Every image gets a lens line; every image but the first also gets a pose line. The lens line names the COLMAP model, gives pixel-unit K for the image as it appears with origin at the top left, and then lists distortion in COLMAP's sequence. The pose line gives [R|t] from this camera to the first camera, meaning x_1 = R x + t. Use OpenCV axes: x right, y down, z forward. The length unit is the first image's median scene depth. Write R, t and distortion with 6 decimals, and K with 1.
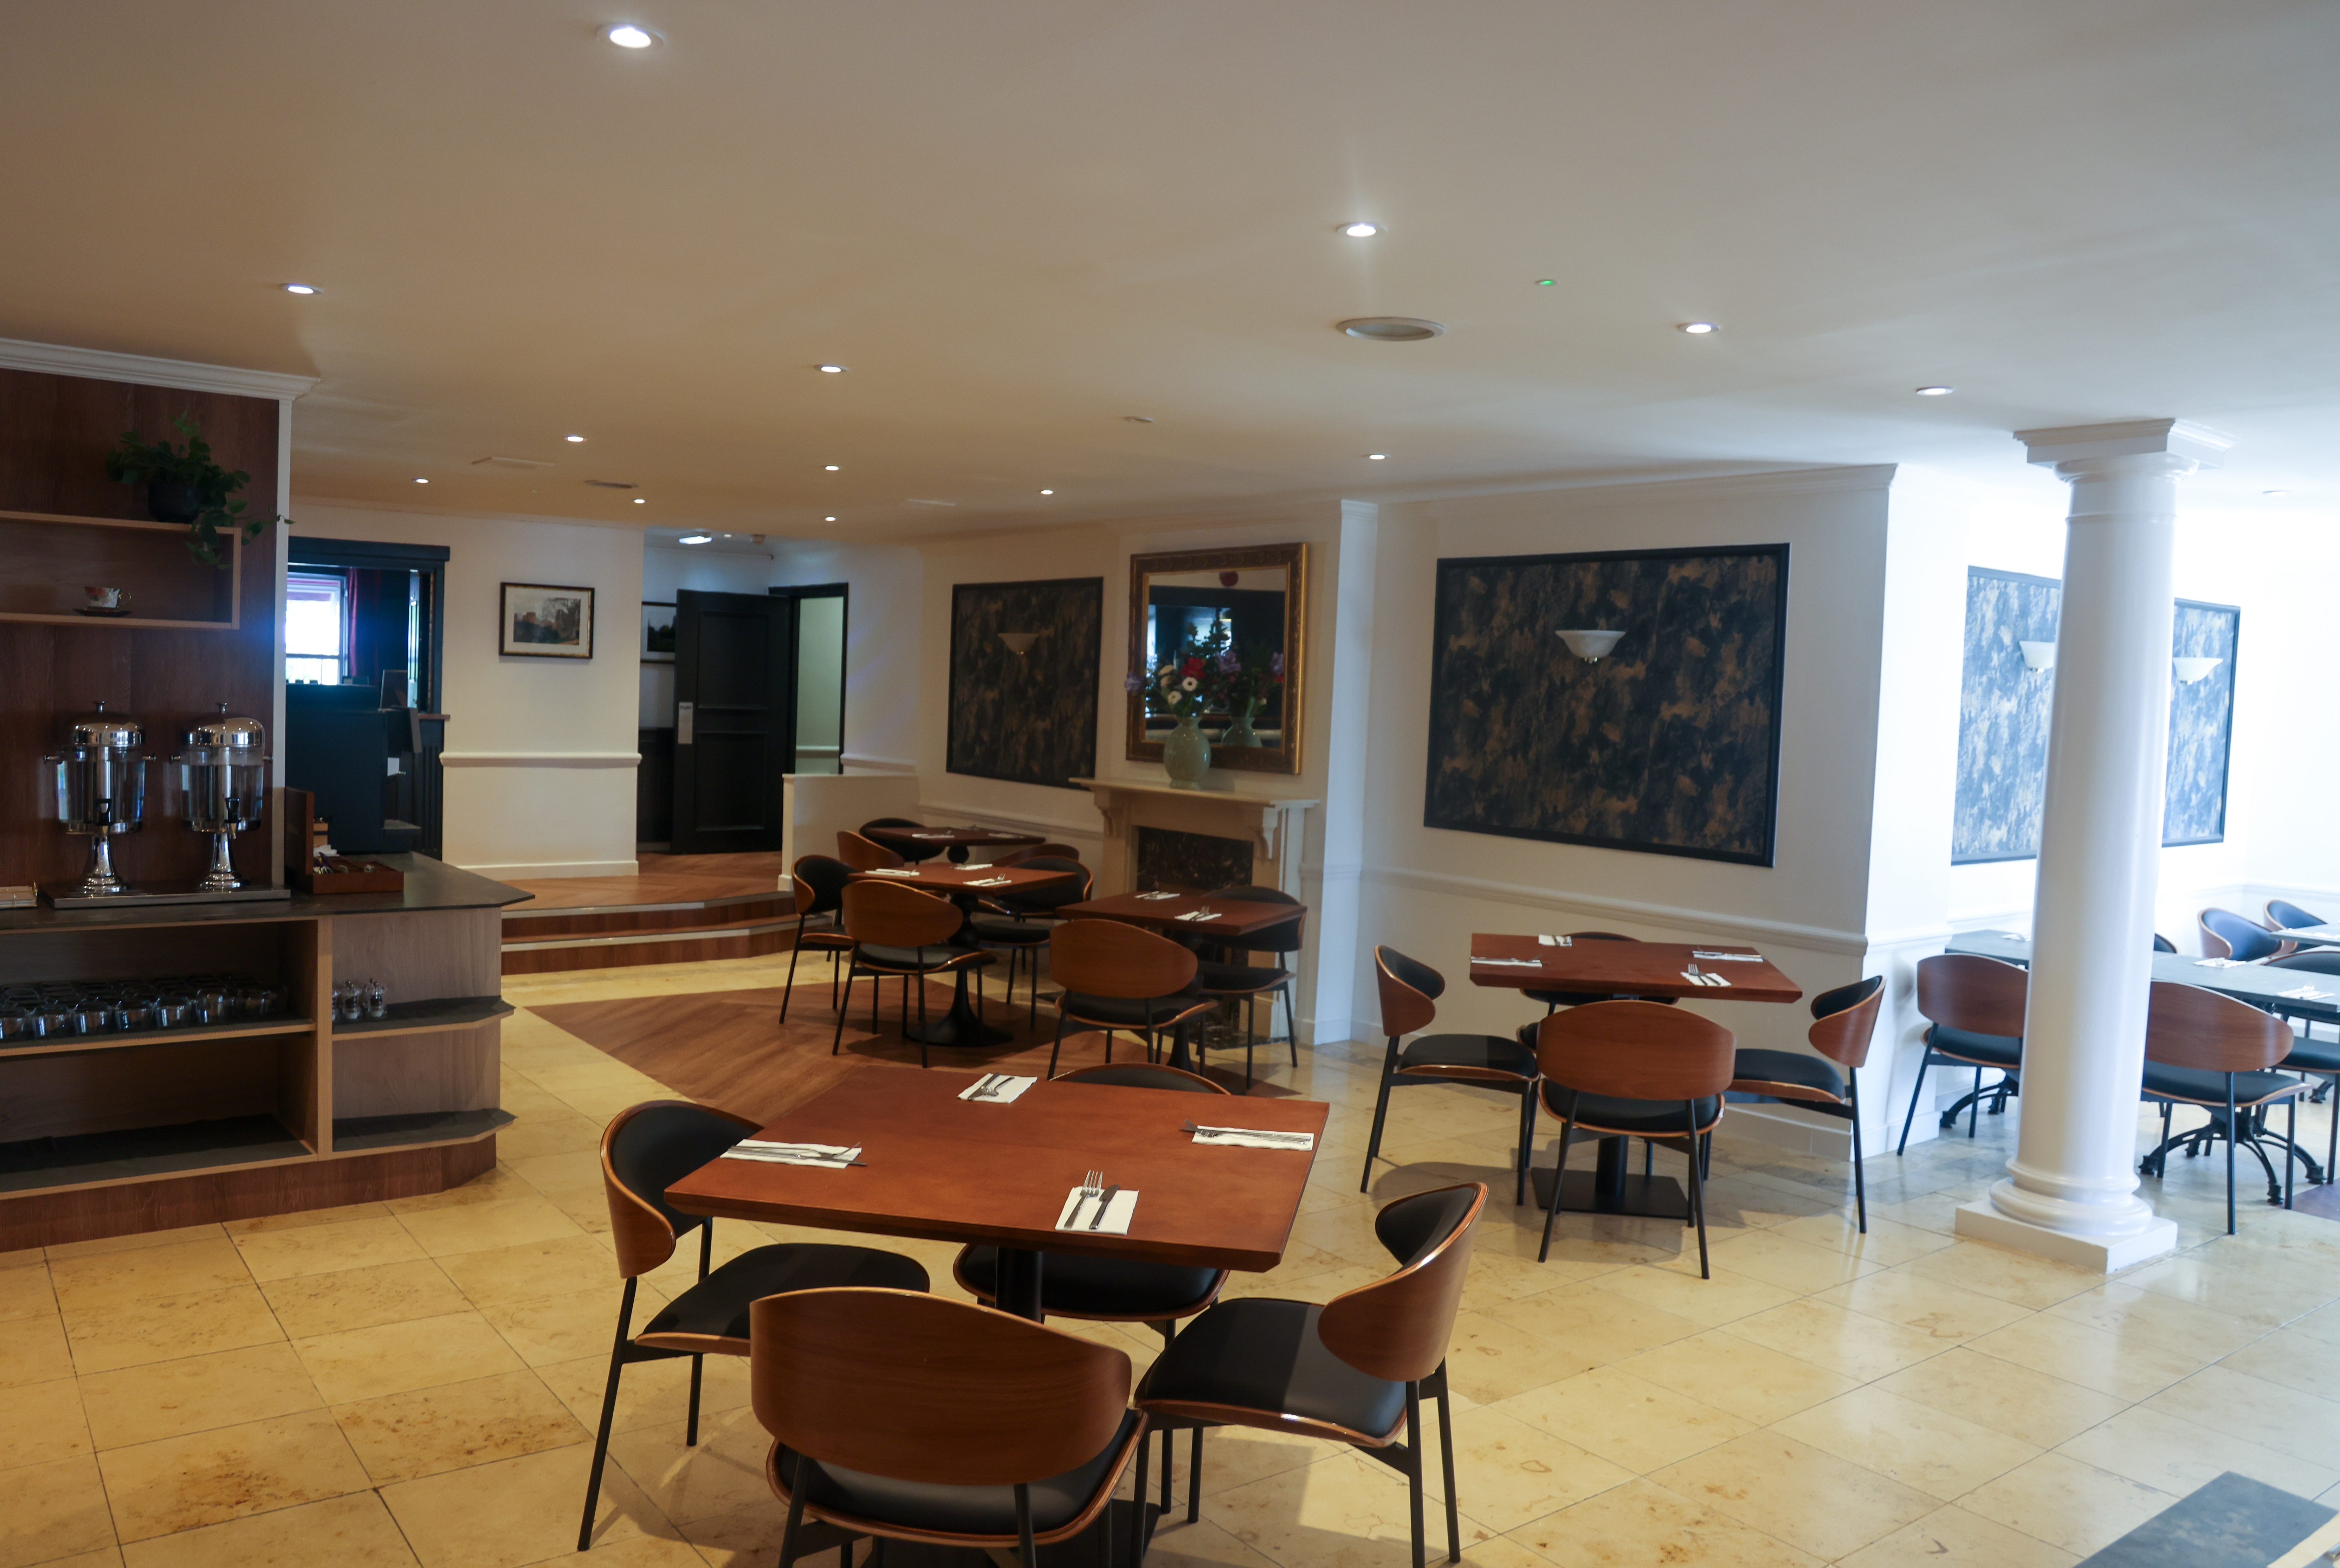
lens RADIAL K [[1718.4, 0, 1156.3], [0, 1718.4, 789.2], [0, 0, 1]] dist [-0.093777, 0.069197]
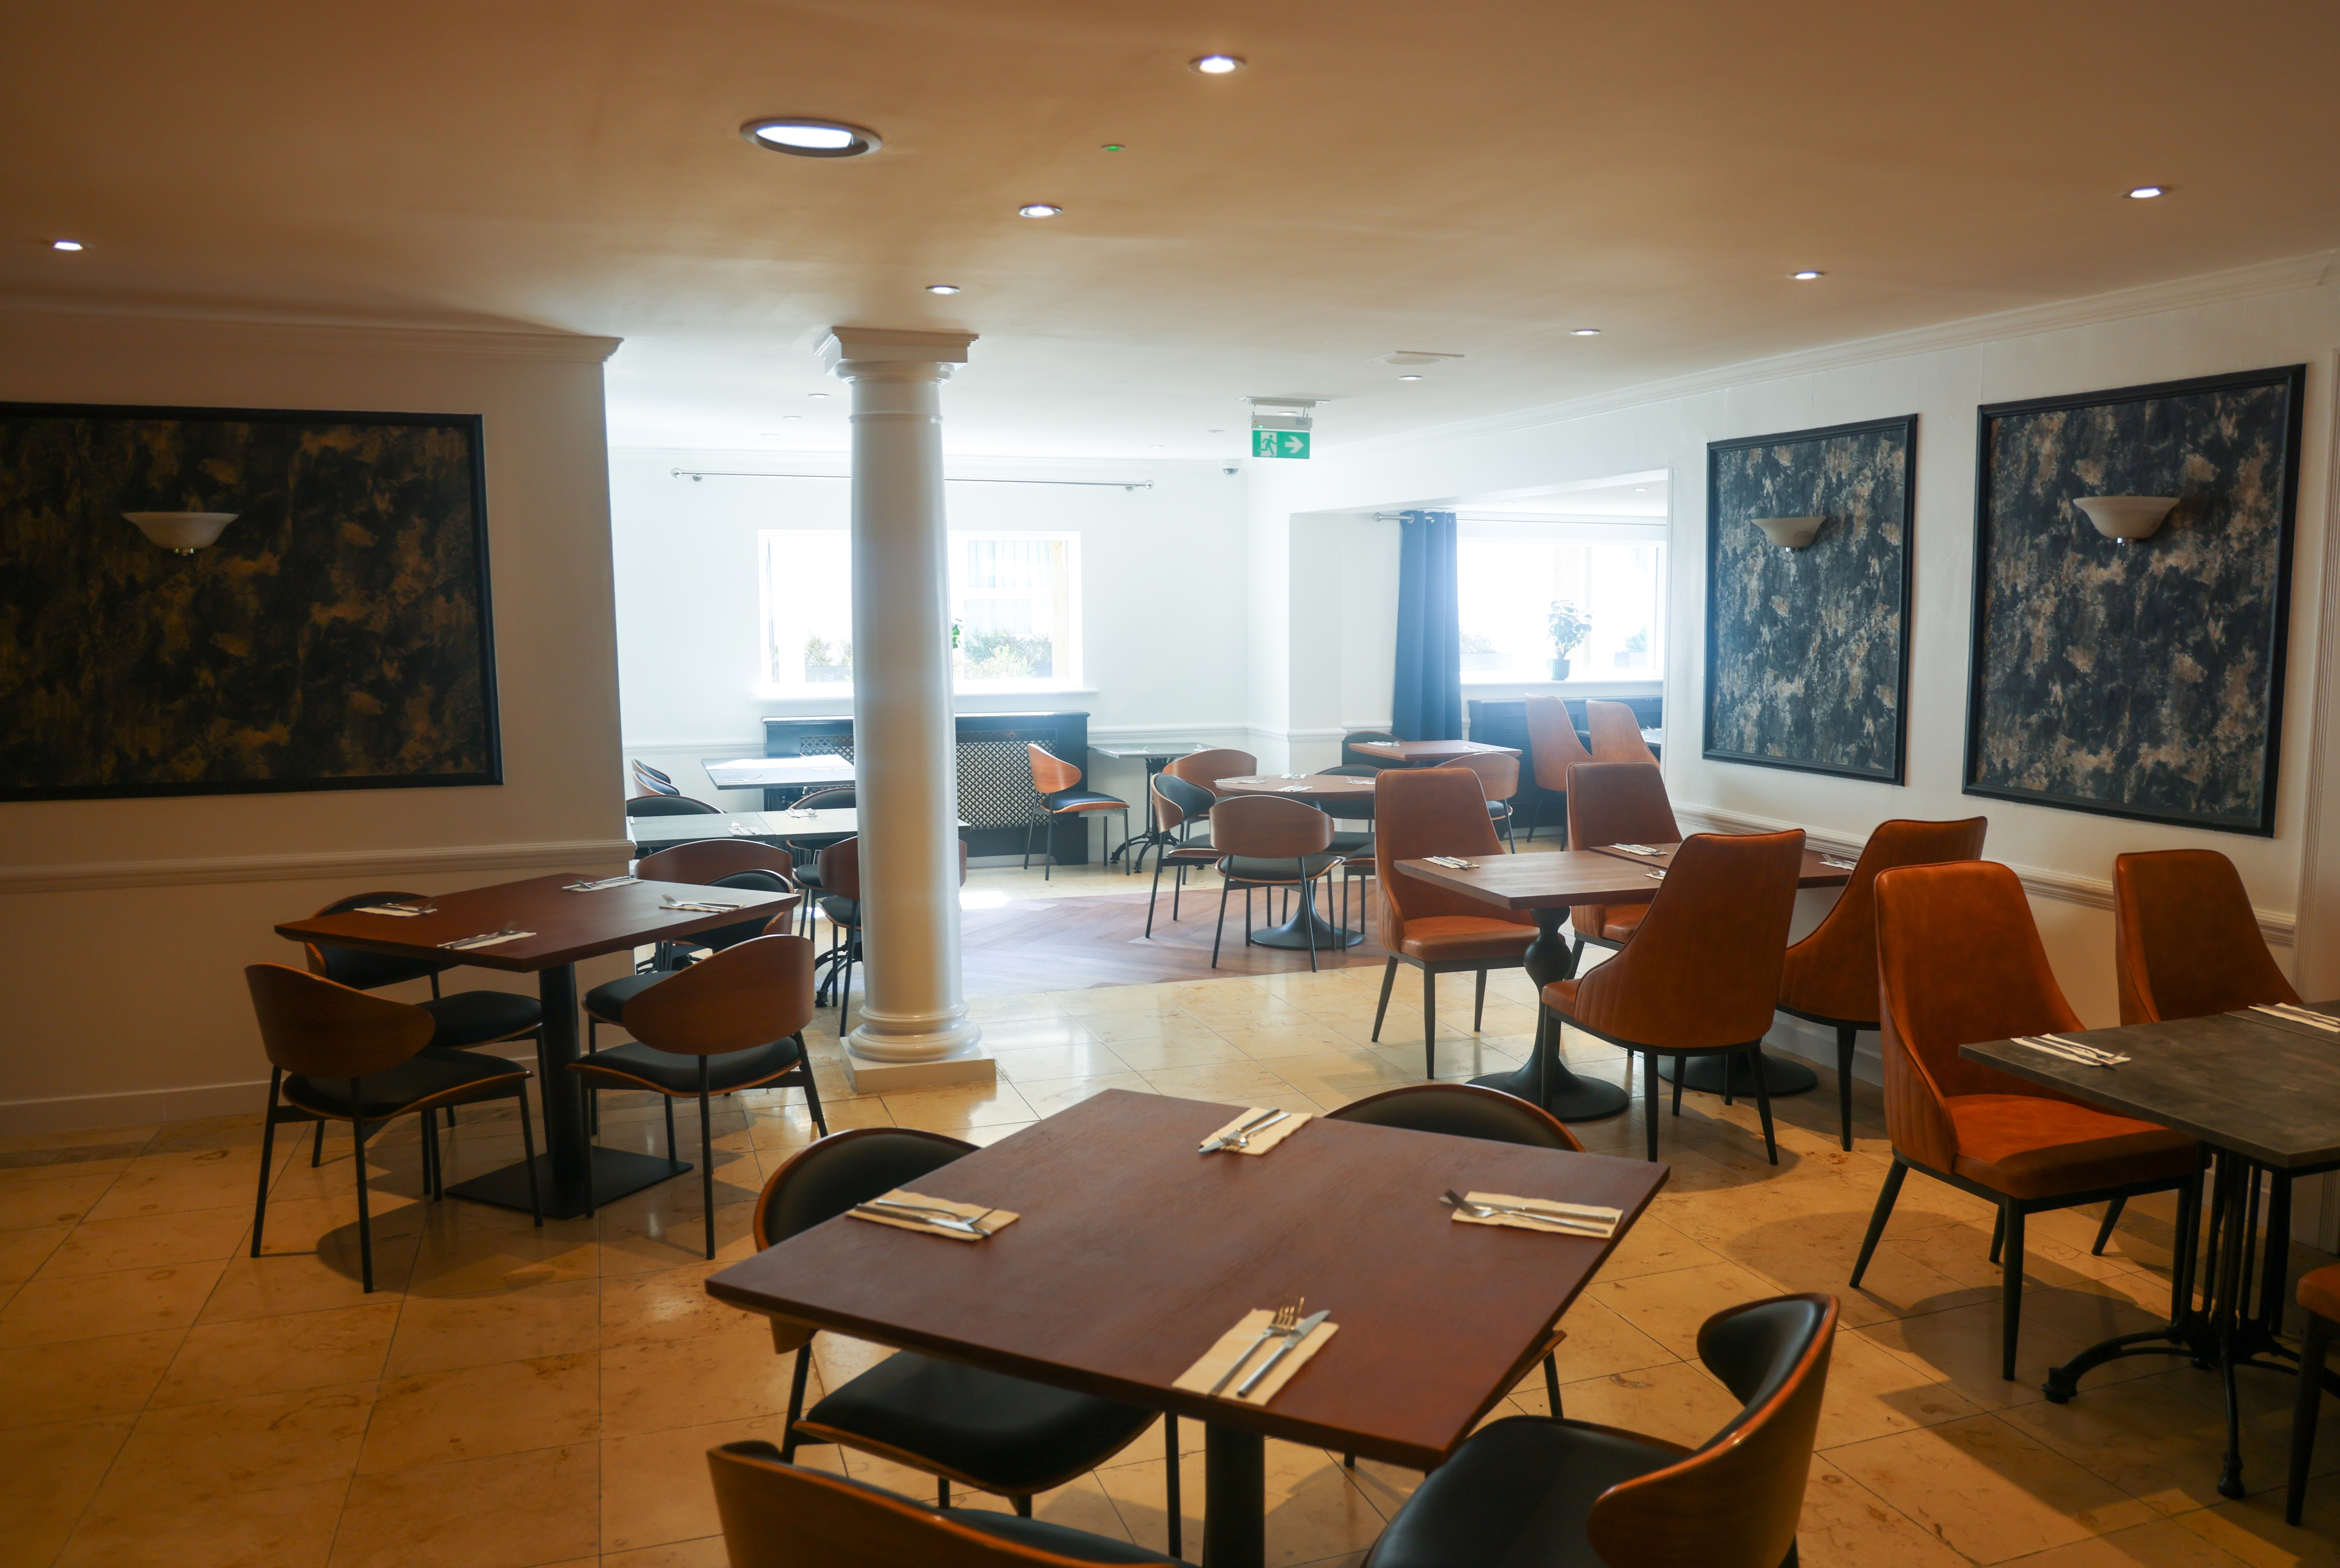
lens RADIAL K [[1718.4, 0, 1262.1], [0, 1718.4, 806.8], [0, 0, 1]] dist [-0.093777, 0.069197]
pose [[0.276693, -0.150450, 0.949108, -0.359618], [0.065856, 0.988315, 0.137466, -0.036837], [-0.958699, 0.024469, 0.283368, 0.361479]]
